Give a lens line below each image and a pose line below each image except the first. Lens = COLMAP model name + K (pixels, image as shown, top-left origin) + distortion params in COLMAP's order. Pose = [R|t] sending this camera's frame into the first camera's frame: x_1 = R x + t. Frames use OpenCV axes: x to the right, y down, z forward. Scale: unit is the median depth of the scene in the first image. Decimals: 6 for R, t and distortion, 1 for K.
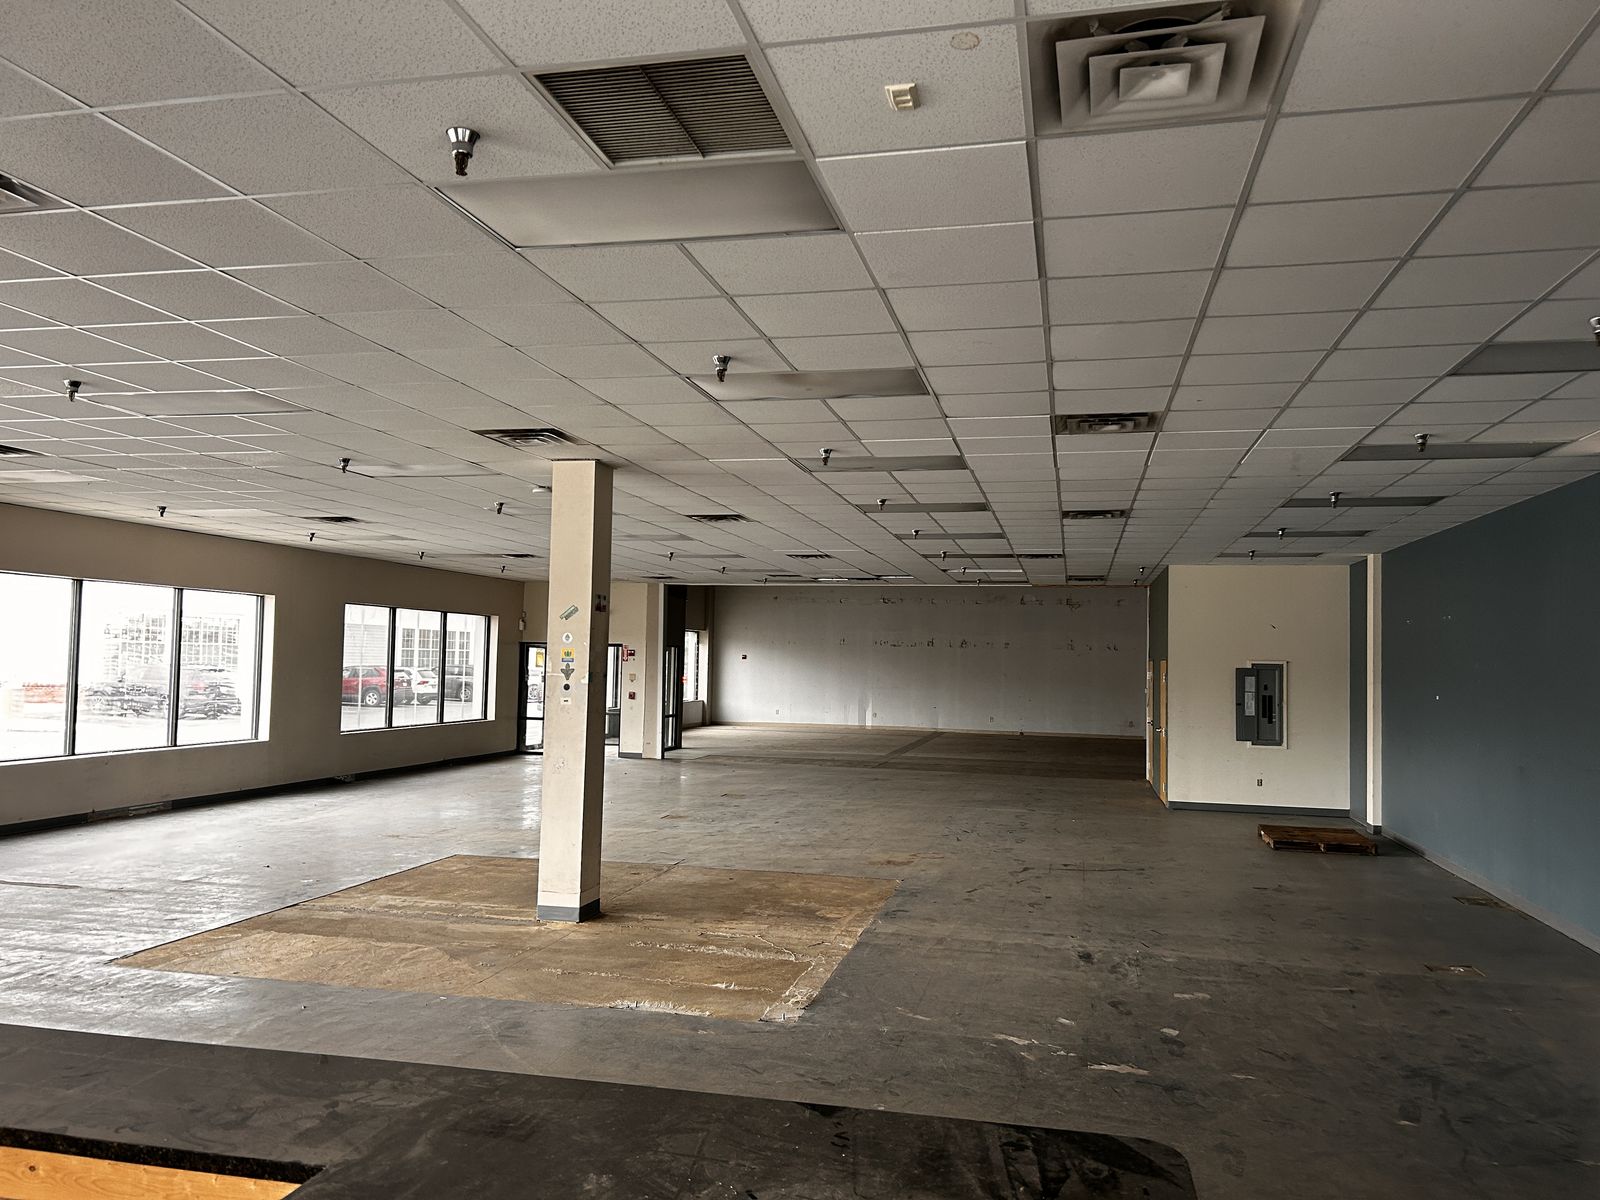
lens RADIAL K [[1182.2, 0, 797.9], [0, 1182.2, 620.5], [0, 0, 1]] dist [0.006566, -0.007205]
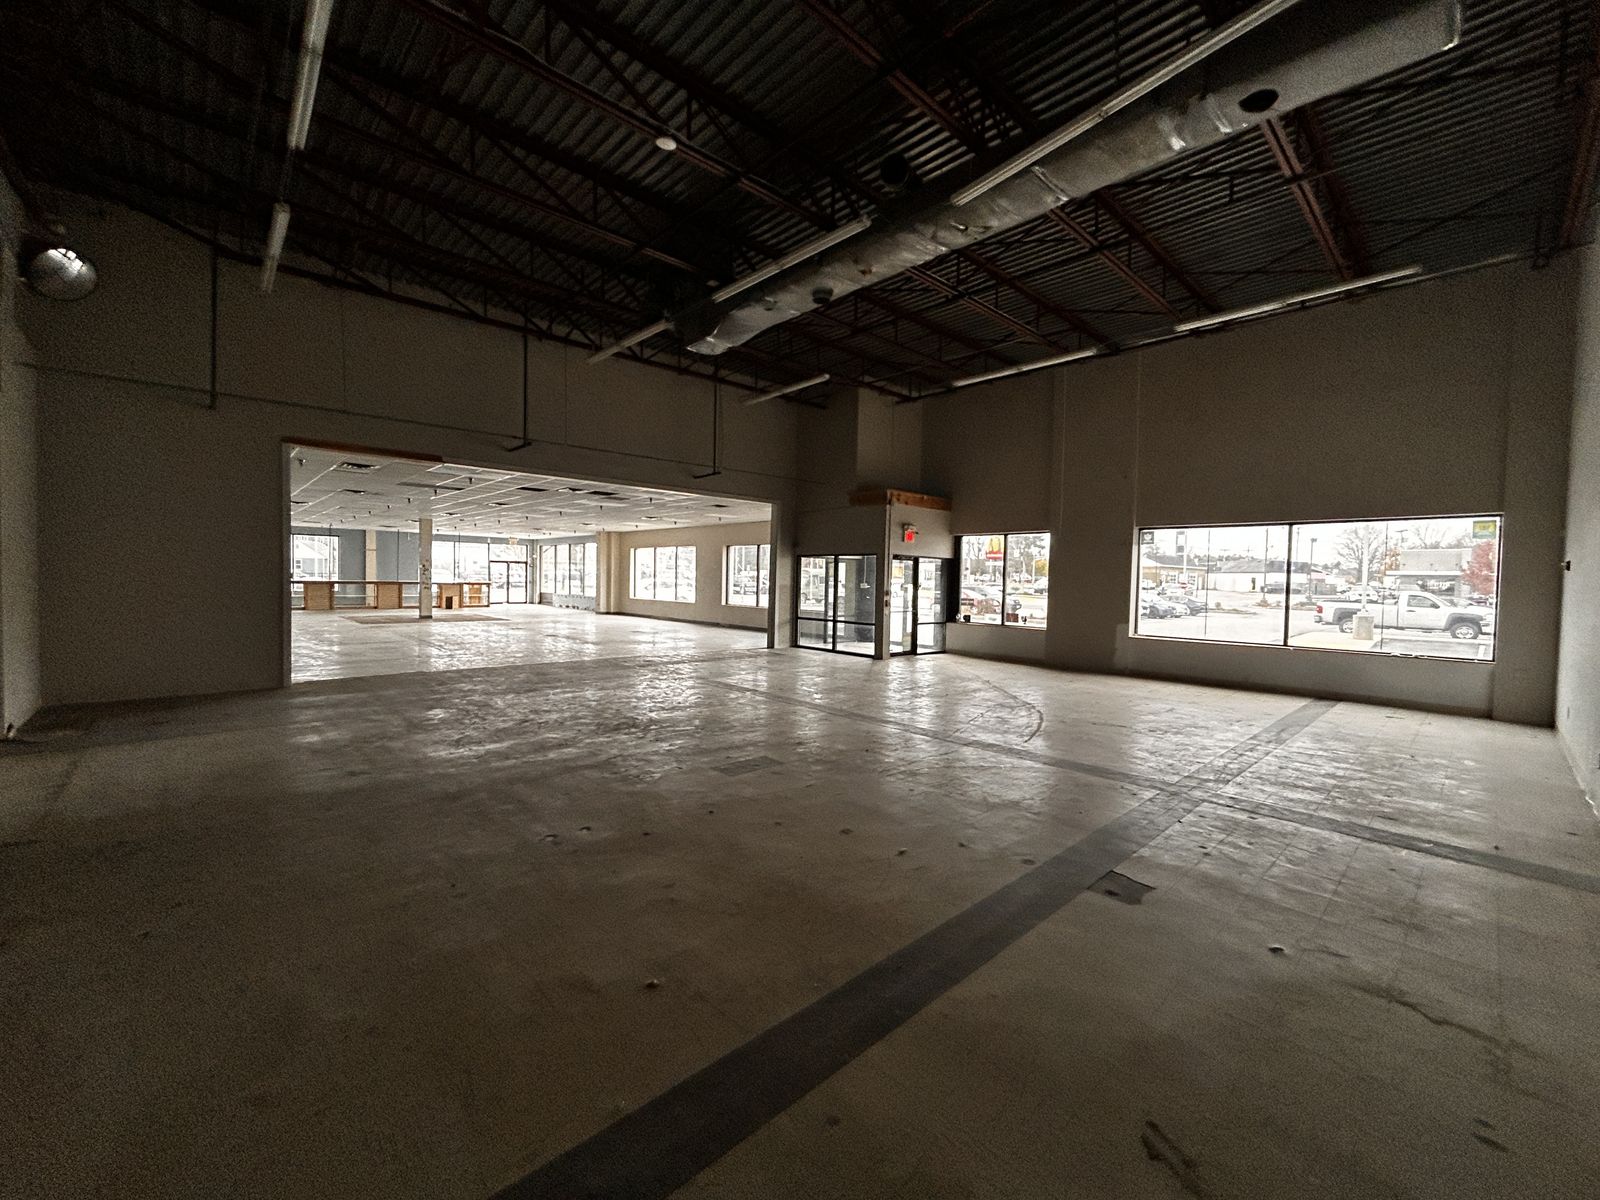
lens RADIAL K [[646.5, 0, 800.0], [0, 646.5, 600.0], [0, 0, 1]] dist [-0.022216, 0.000060]
pose [[-0.564996, 0.003438, -0.825086, 0.609346], [0.003231, 0.999993, 0.001954, 0.100515], [0.825087, -0.001562, -0.565004, 2.116100]]
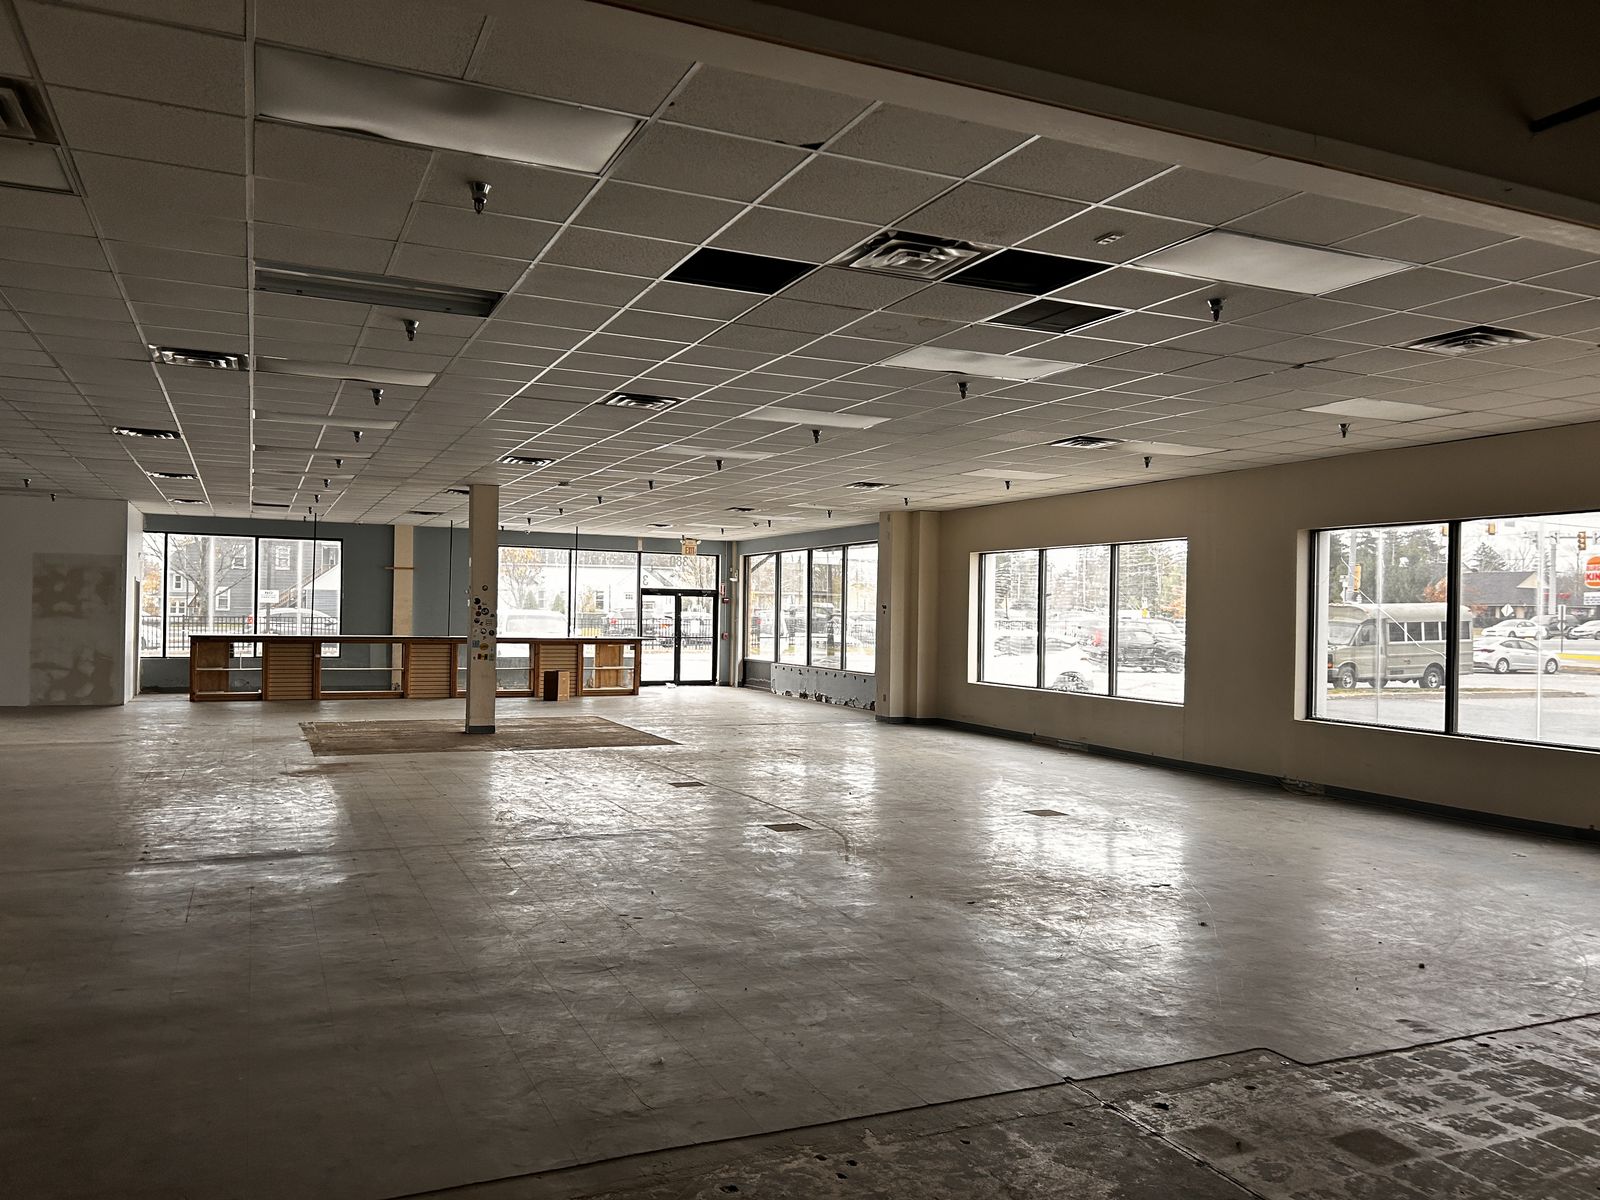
lens RADIAL K [[1182.2, 0, 797.9], [0, 1182.2, 620.5], [0, 0, 1]] dist [0.006566, -0.007205]
pose [[-0.803377, -0.022372, -0.595050, 0.301858], [-0.004417, 0.999490, -0.031615, 0.073012], [0.595454, -0.022771, -0.803067, 1.637396]]
